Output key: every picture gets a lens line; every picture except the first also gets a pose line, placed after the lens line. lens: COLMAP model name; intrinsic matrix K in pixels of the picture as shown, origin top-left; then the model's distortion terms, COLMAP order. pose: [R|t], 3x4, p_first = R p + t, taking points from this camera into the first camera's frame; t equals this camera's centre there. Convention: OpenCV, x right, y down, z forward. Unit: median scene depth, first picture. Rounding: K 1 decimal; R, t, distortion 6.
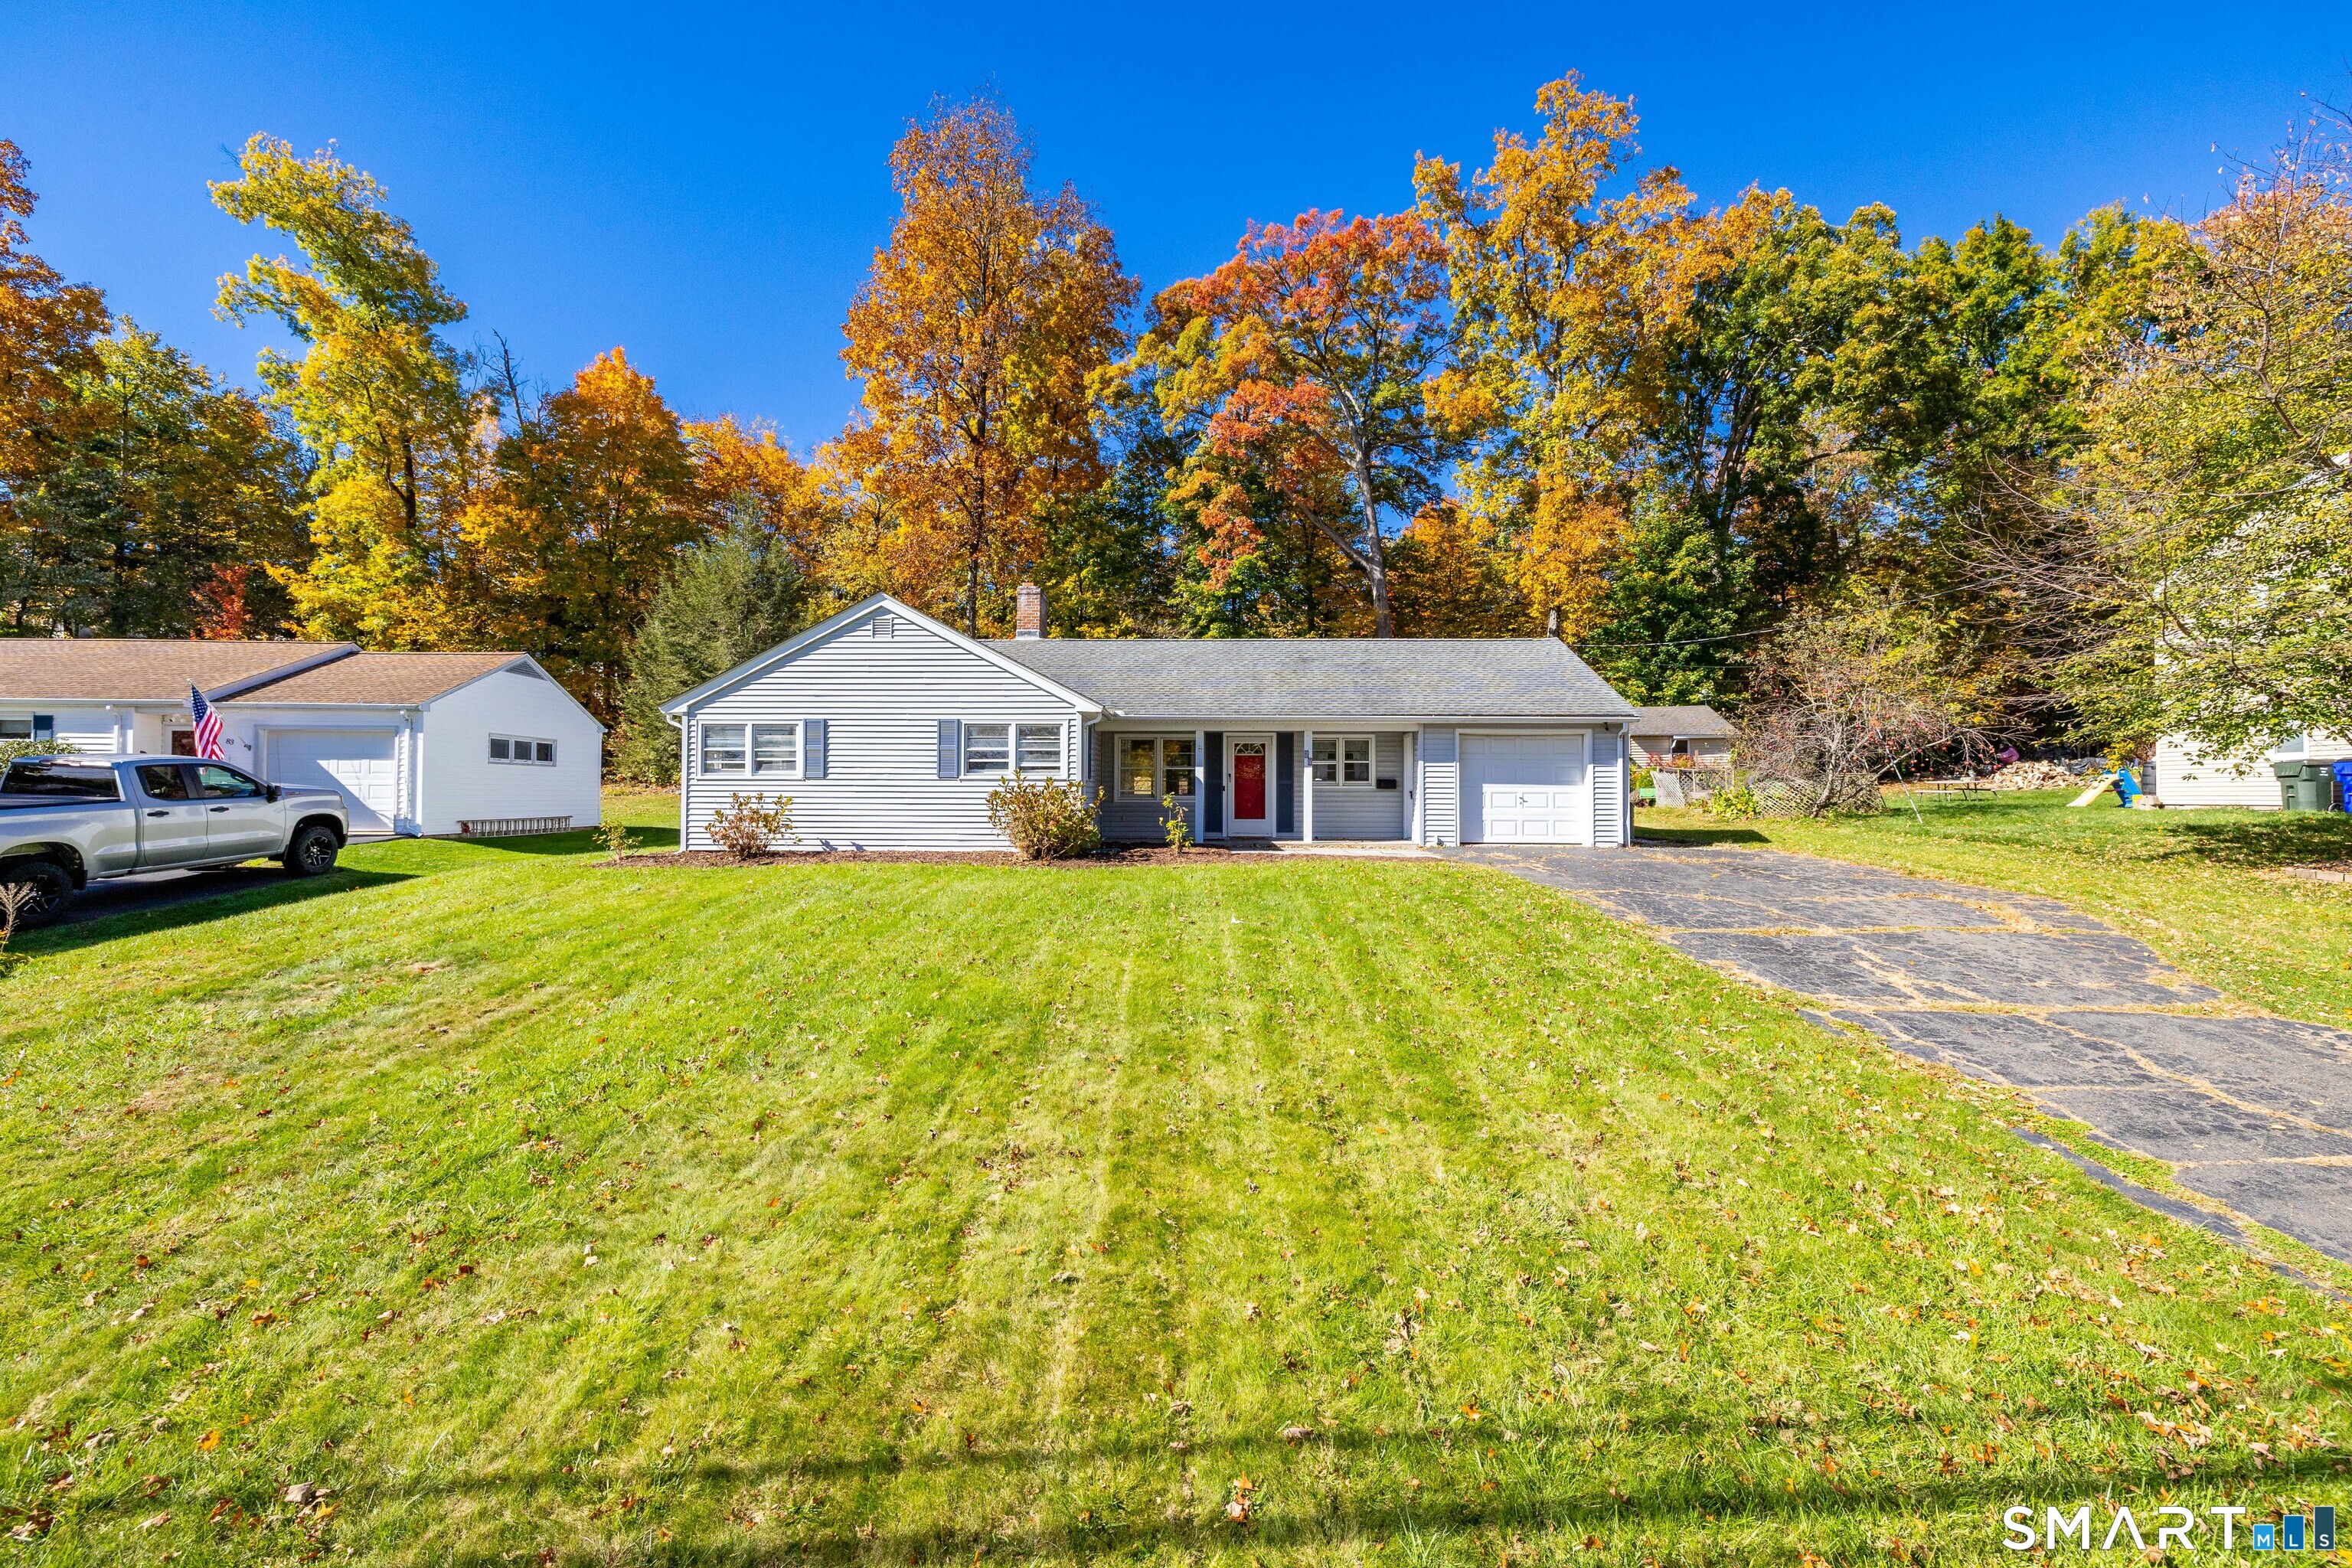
lens RADIAL K [[1031.8, 0, 1165.9], [0, 1031.8, 753.6], [0, 0, 1]] dist [-0.006281, -0.000100]
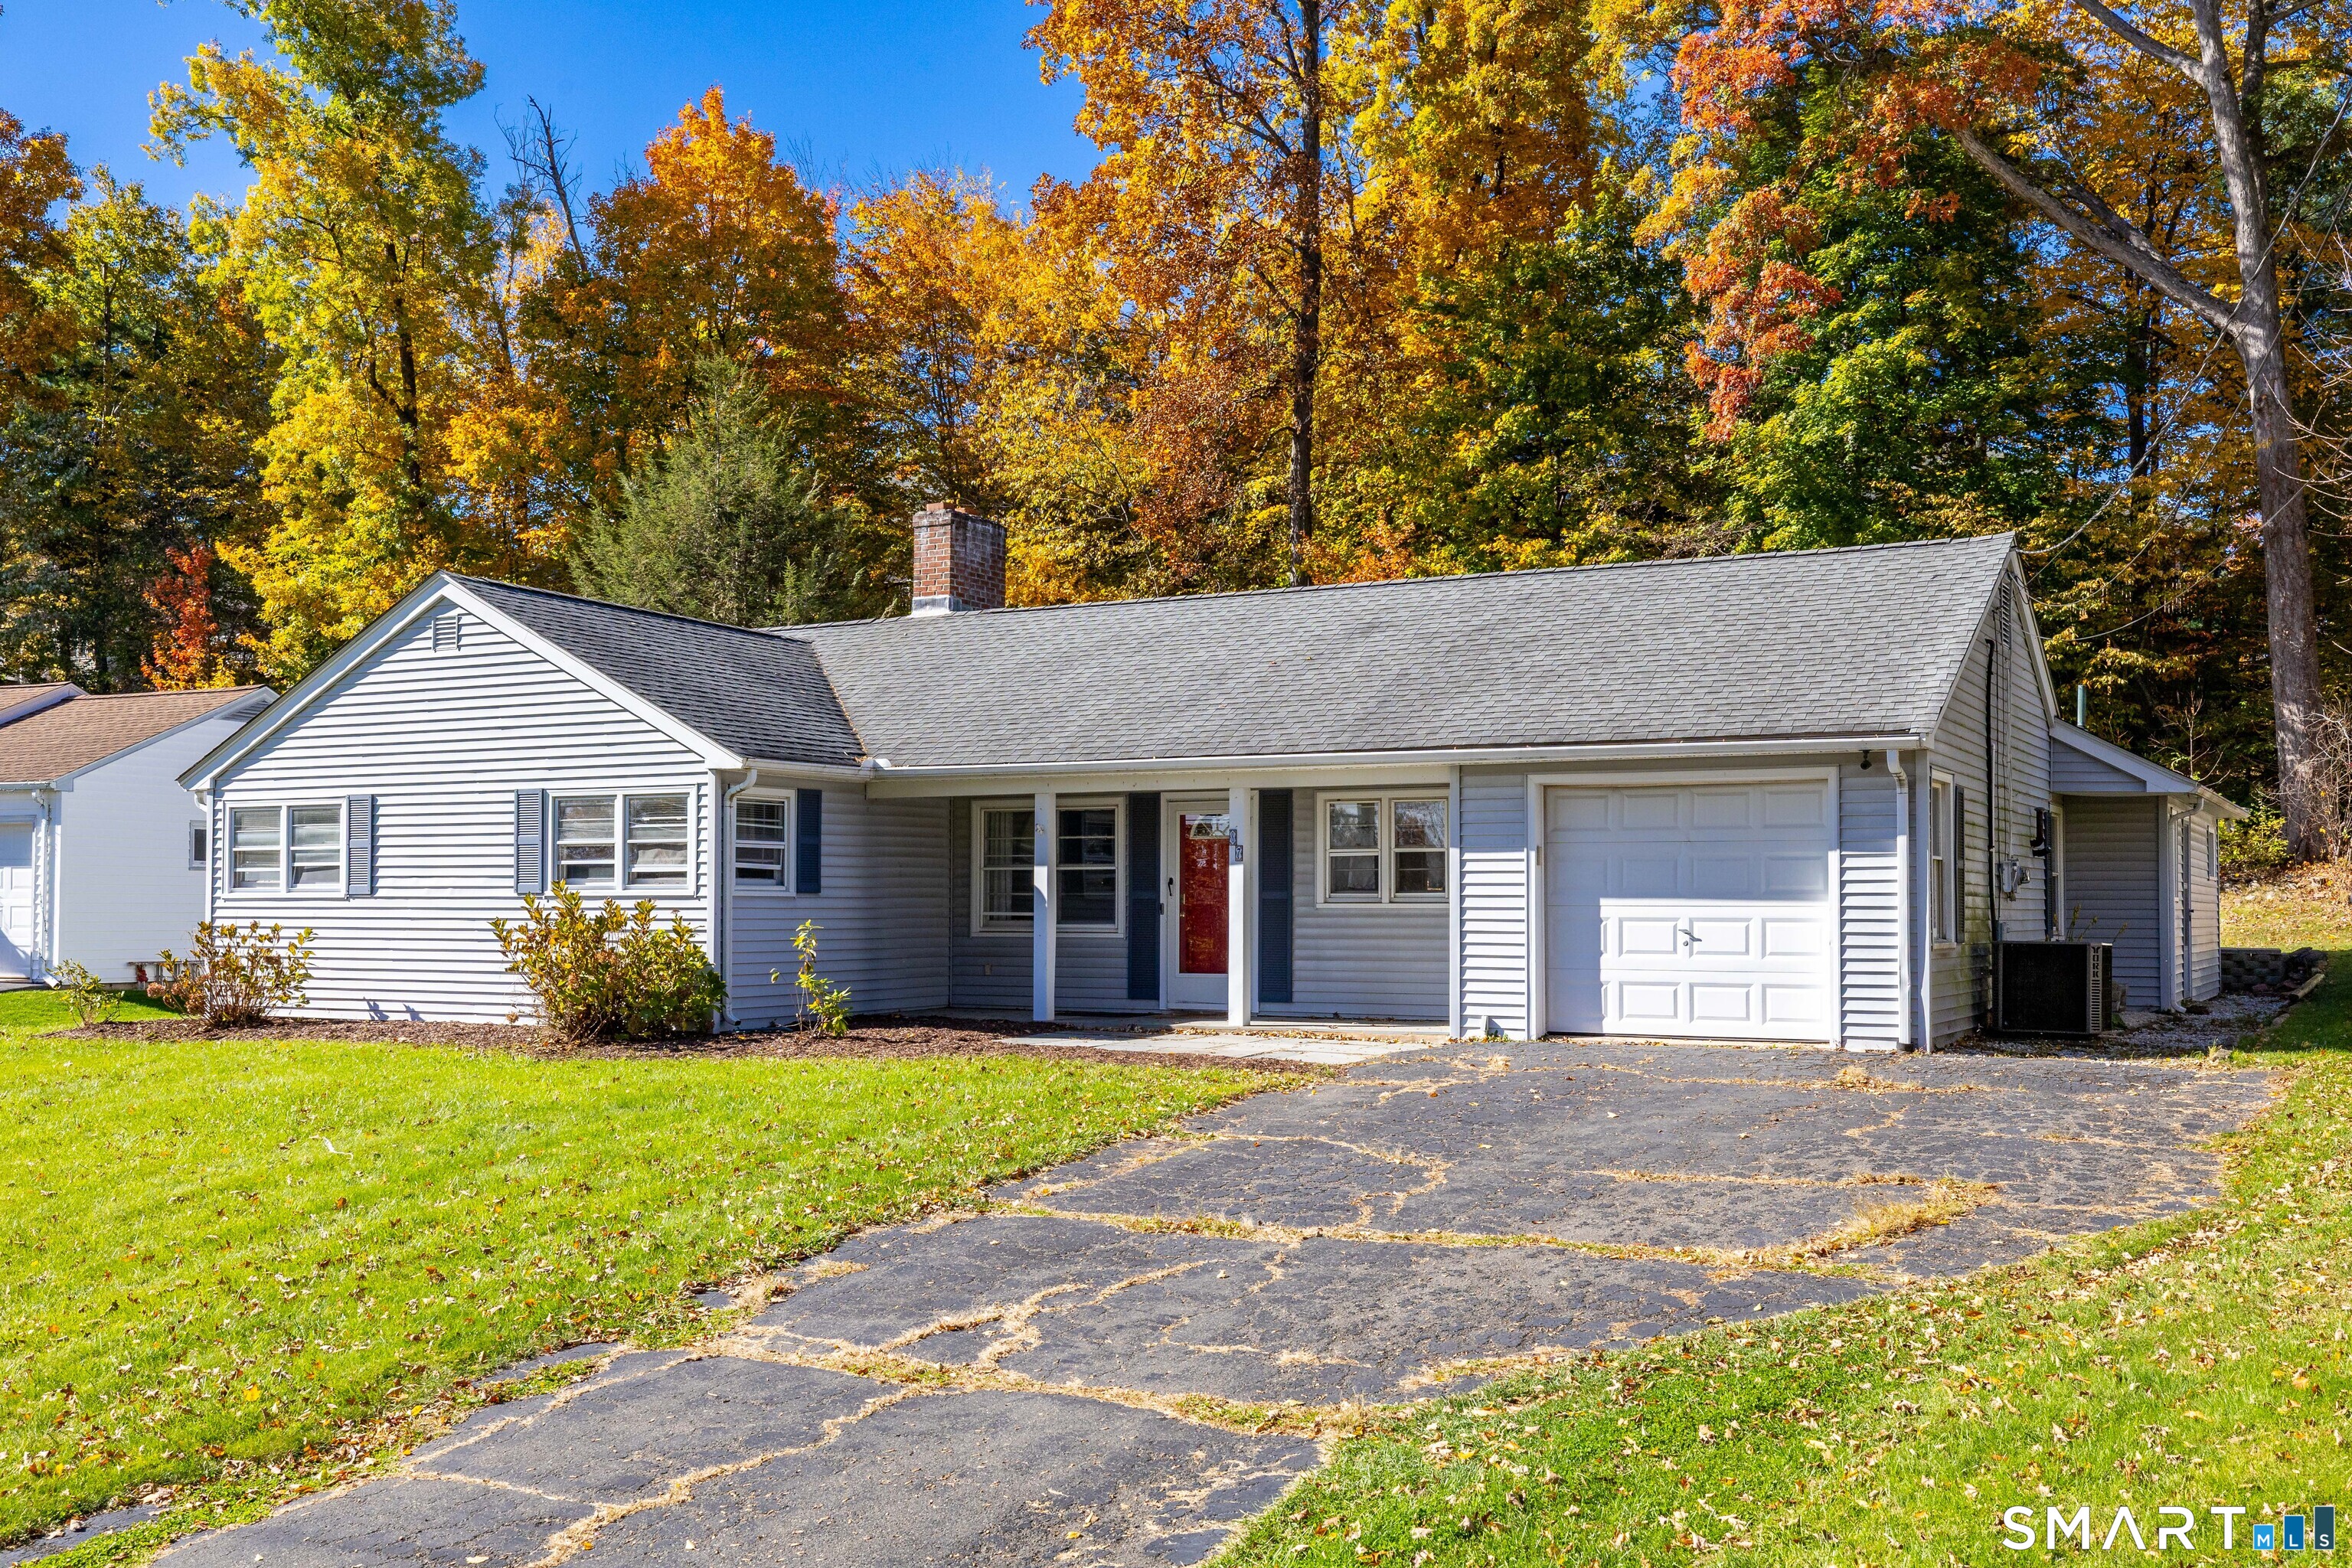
lens RADIAL K [[2425.3, 0, 1172.8], [0, 2425.3, 748.8], [0, 0, 1]] dist [-0.004197, 0.001627]
pose [[0.874876, -0.033793, -0.483166, 0.607338], [0.021481, 0.999289, -0.030994, -0.005791], [0.483870, 0.016736, 0.874980, 0.011116]]
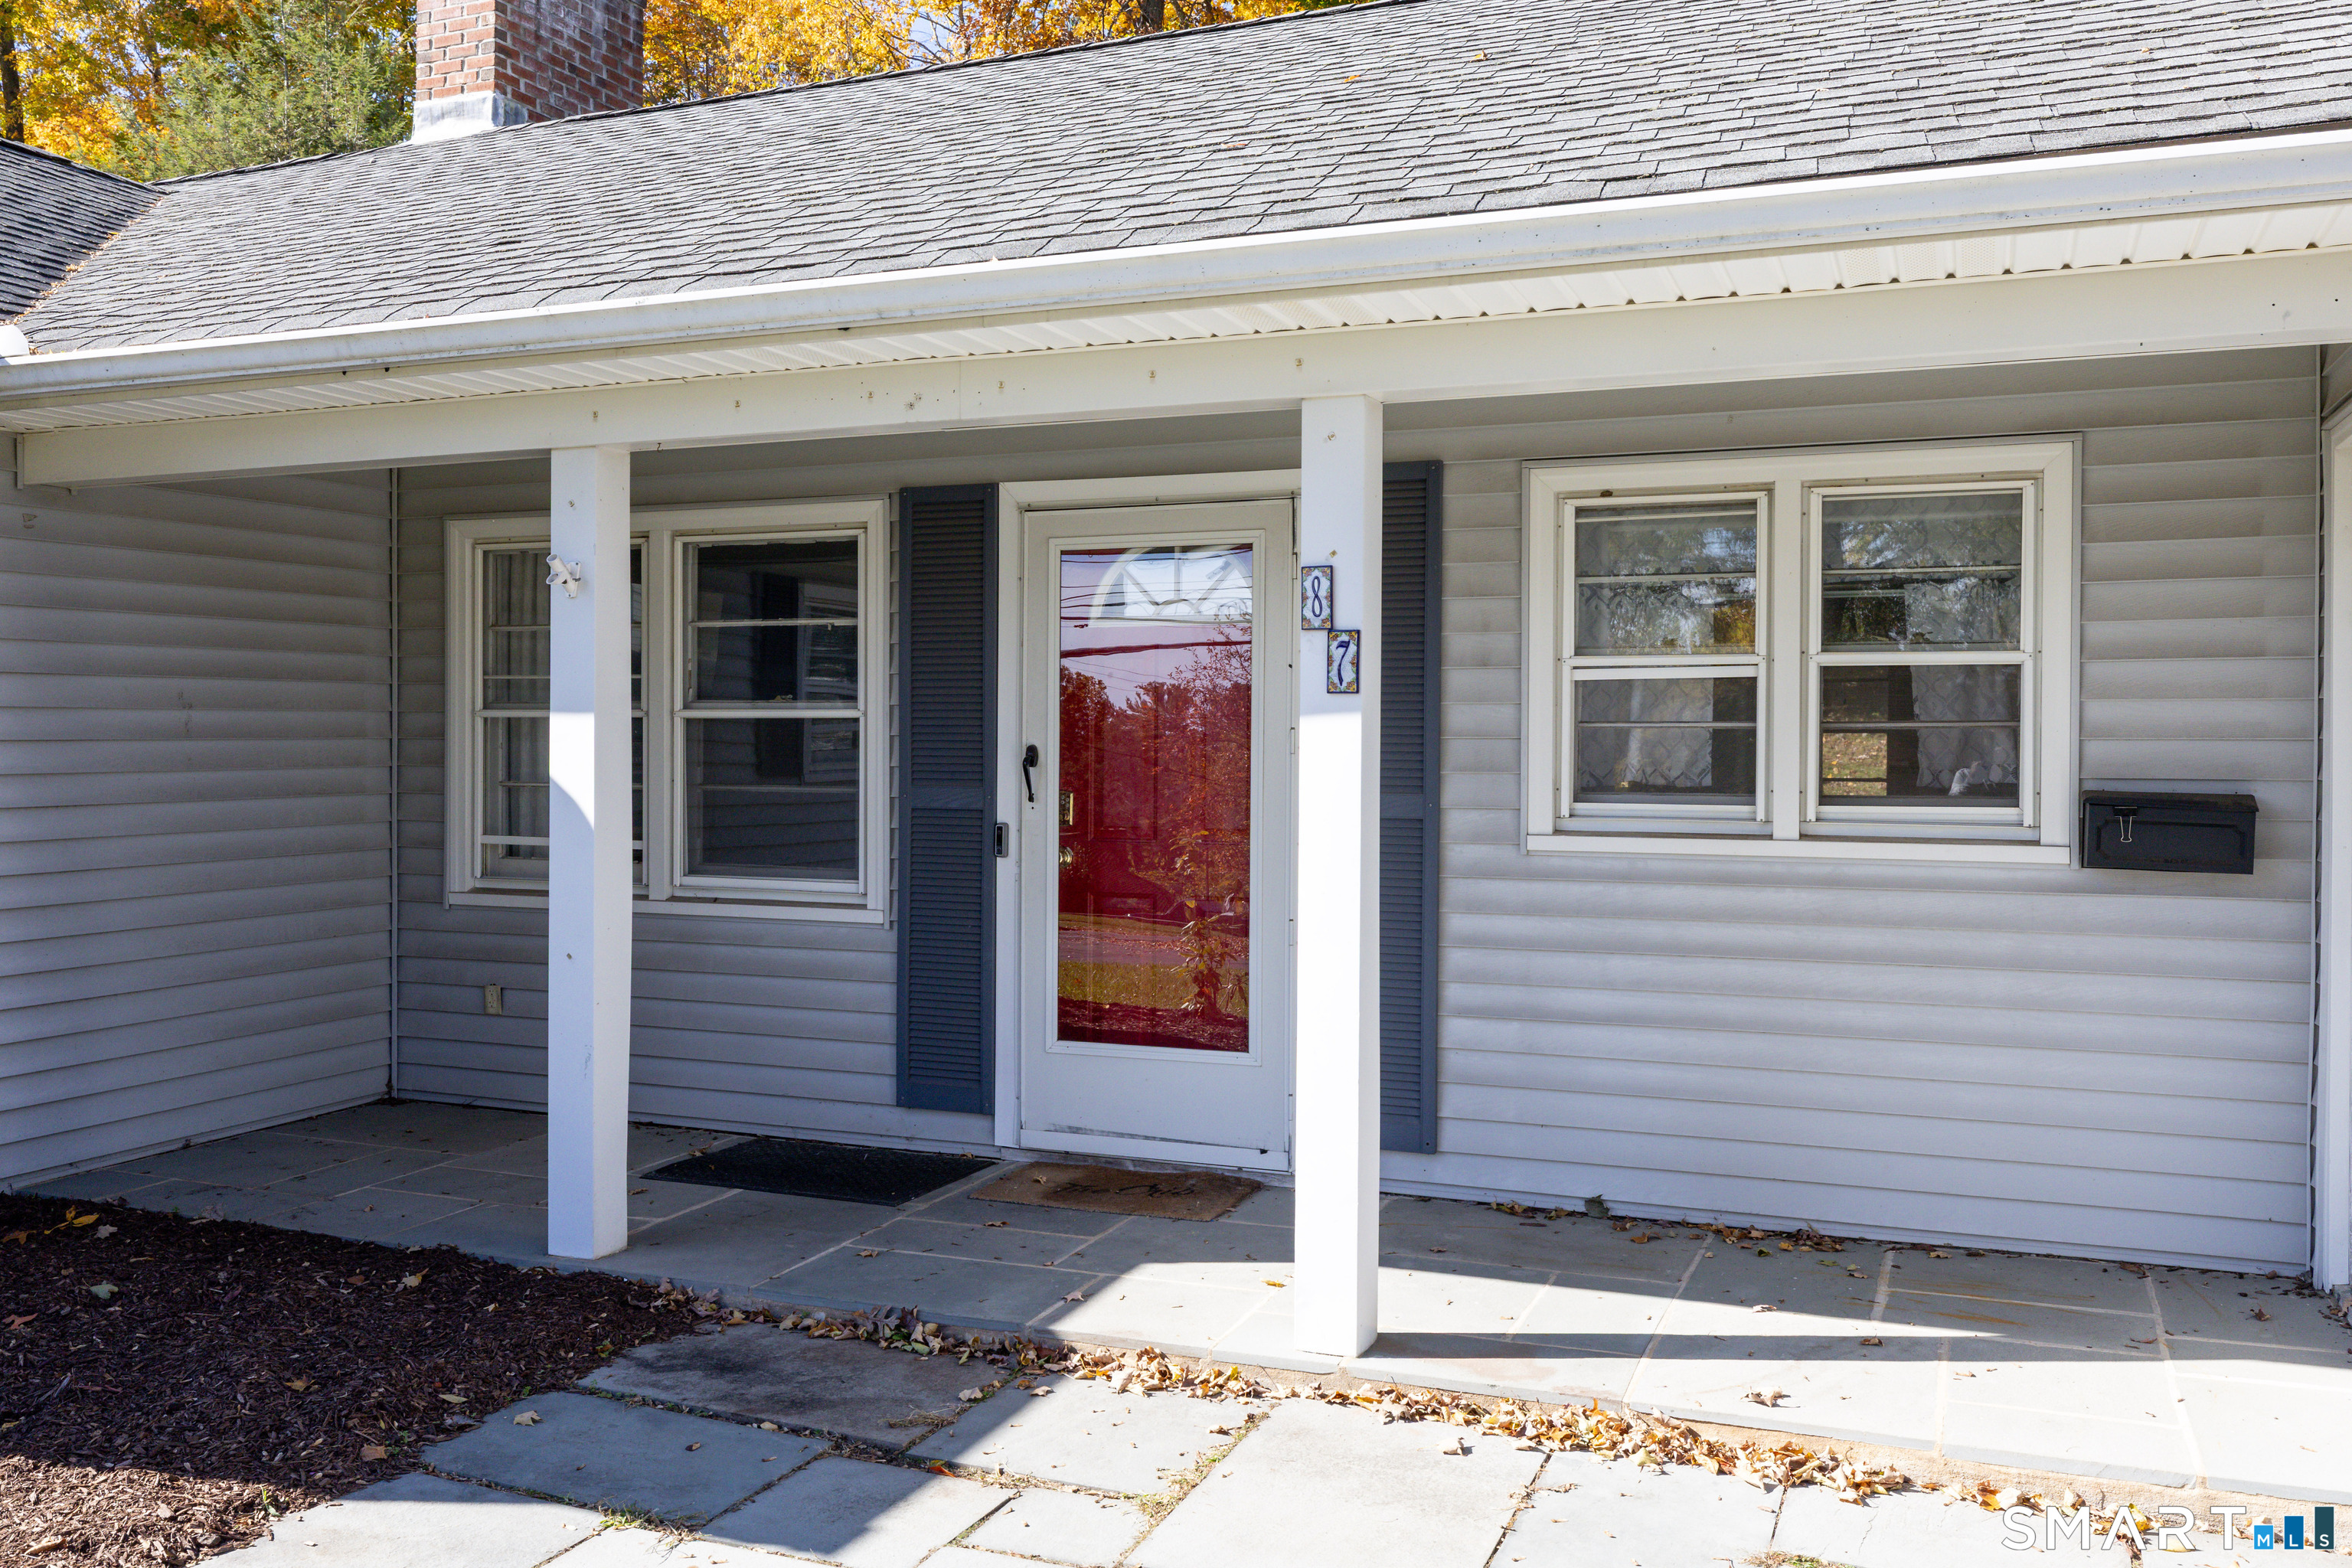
lens RADIAL K [[1945.3, 0, 1181.6], [0, 1945.3, 727.9], [0, 0, 1]] dist [-0.001907, -0.000122]
pose [[0.927860, -0.001010, -0.372927, 0.190336], [0.014741, 0.999314, 0.033970, 0.006968], [0.372637, -0.037017, 0.927239, 0.734512]]
